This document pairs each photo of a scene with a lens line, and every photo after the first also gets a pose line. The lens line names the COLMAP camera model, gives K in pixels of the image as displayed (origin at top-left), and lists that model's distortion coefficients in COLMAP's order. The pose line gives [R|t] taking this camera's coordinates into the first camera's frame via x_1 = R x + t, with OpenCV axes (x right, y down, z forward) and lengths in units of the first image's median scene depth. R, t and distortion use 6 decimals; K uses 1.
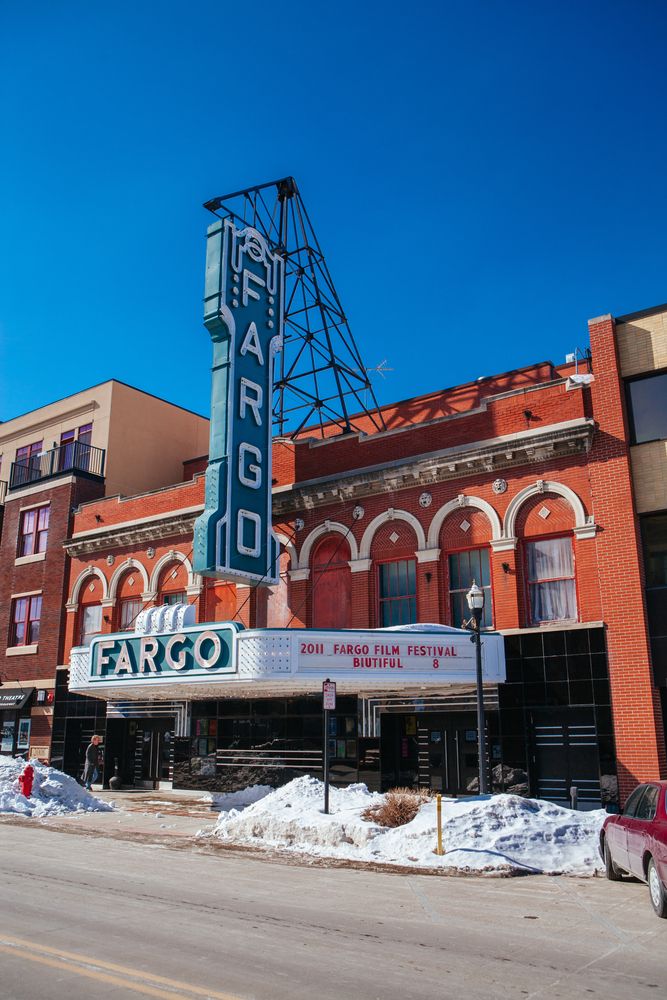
lens RADIAL K [[764.2, 0, 333.5], [0, 764.2, 500.0], [0, 0, 1]] dist [0.003944, 0.000185]
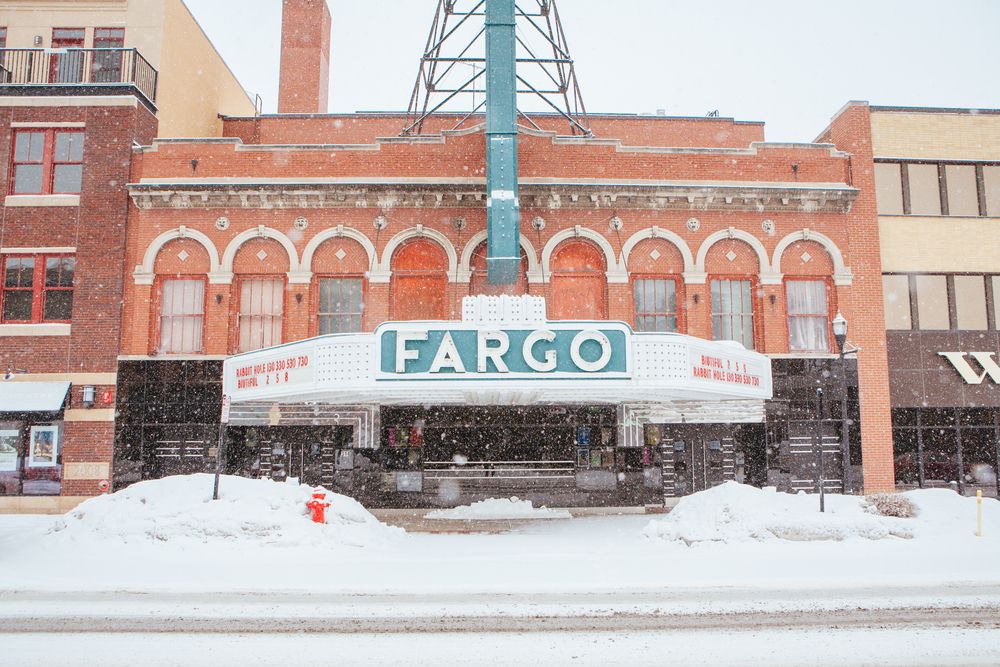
lens RADIAL K [[629.5, 0, 500.0], [0, 629.5, 333.5], [0, 0, 1]] dist [-0.037595, 0.003112]
pose [[0.793080, 0.087378, 0.602817, -0.525539], [-0.168695, 0.982454, 0.079533, 0.108480], [-0.585291, -0.164768, 0.793905, 0.397032]]
